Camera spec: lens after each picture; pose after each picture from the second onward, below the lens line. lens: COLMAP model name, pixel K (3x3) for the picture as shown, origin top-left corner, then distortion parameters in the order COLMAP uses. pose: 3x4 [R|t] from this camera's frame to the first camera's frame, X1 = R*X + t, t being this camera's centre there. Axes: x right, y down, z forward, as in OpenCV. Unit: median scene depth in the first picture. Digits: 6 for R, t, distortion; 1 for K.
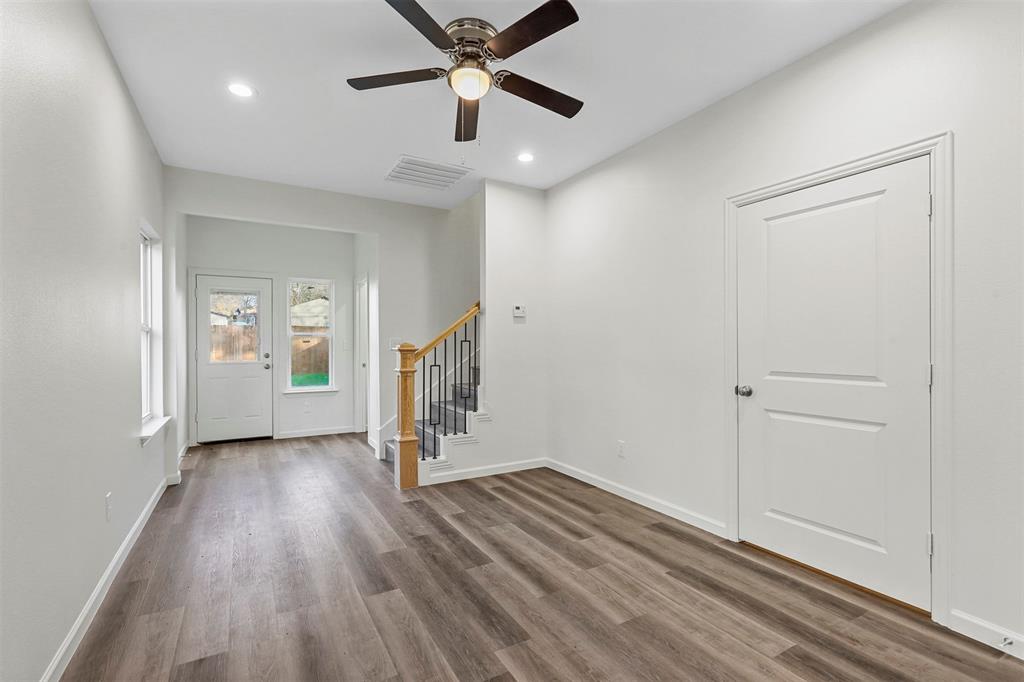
lens RADIAL K [[461.1, 0, 511.1], [0, 461.1, 344.5], [0, 0, 1]] dist [0.001452, 0.000101]
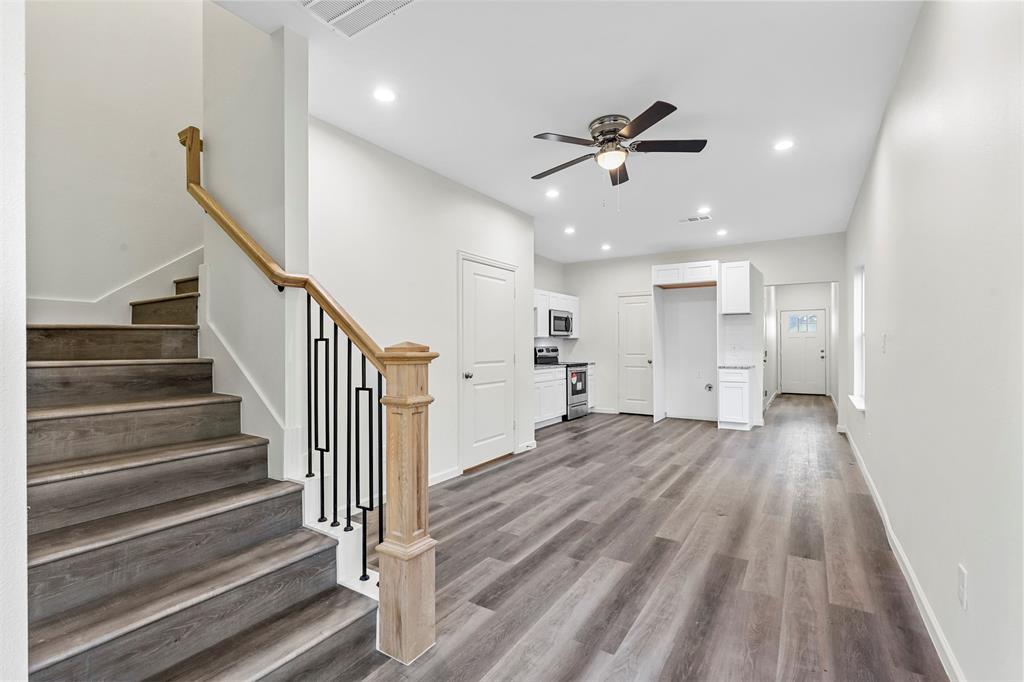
lens RADIAL K [[461.1, 0, 511.1], [0, 461.1, 344.5], [0, 0, 1]] dist [0.001452, 0.000101]
pose [[-0.457178, 0.005660, 0.889357, -0.767024], [0.003943, 0.999983, -0.004337, 0.000745], [-0.889366, 0.001524, -0.457193, 1.236732]]
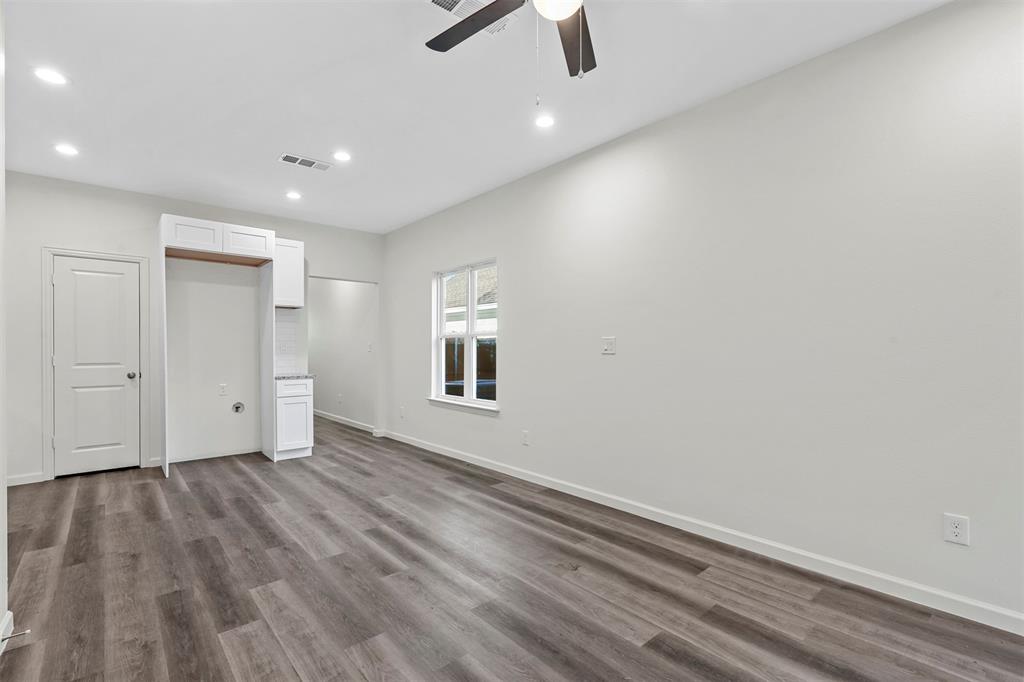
lens RADIAL K [[466.5, 0, 507.4], [0, 466.5, 350.8], [0, 0, 1]] dist [-0.000641, -0.000111]
pose [[-0.982246, 0.004546, -0.187544, 0.087340], [0.003643, 0.999980, 0.005161, 0.002465], [0.187563, 0.004386, -0.982243, 1.120873]]
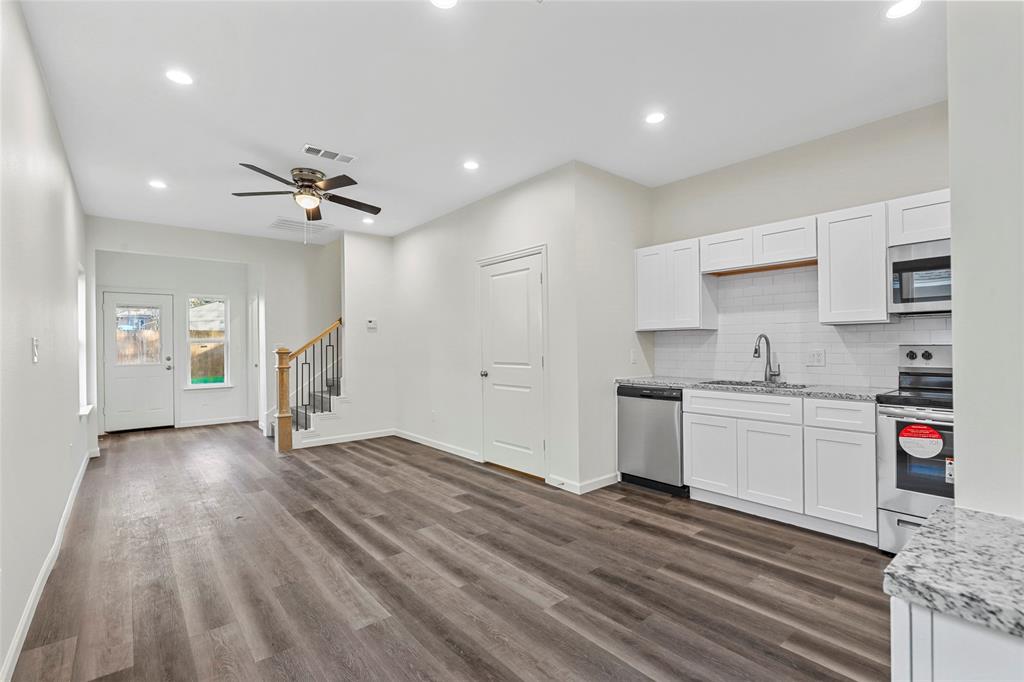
lens RADIAL K [[459.1, 0, 508.0], [0, 459.1, 340.5], [0, 0, 1]] dist [0.000362, -0.000124]
pose [[0.985411, -0.008053, 0.170001, 0.233385], [0.009963, 0.999896, -0.010385, -0.003938], [-0.169900, 0.011927, 0.985389, -0.550216]]
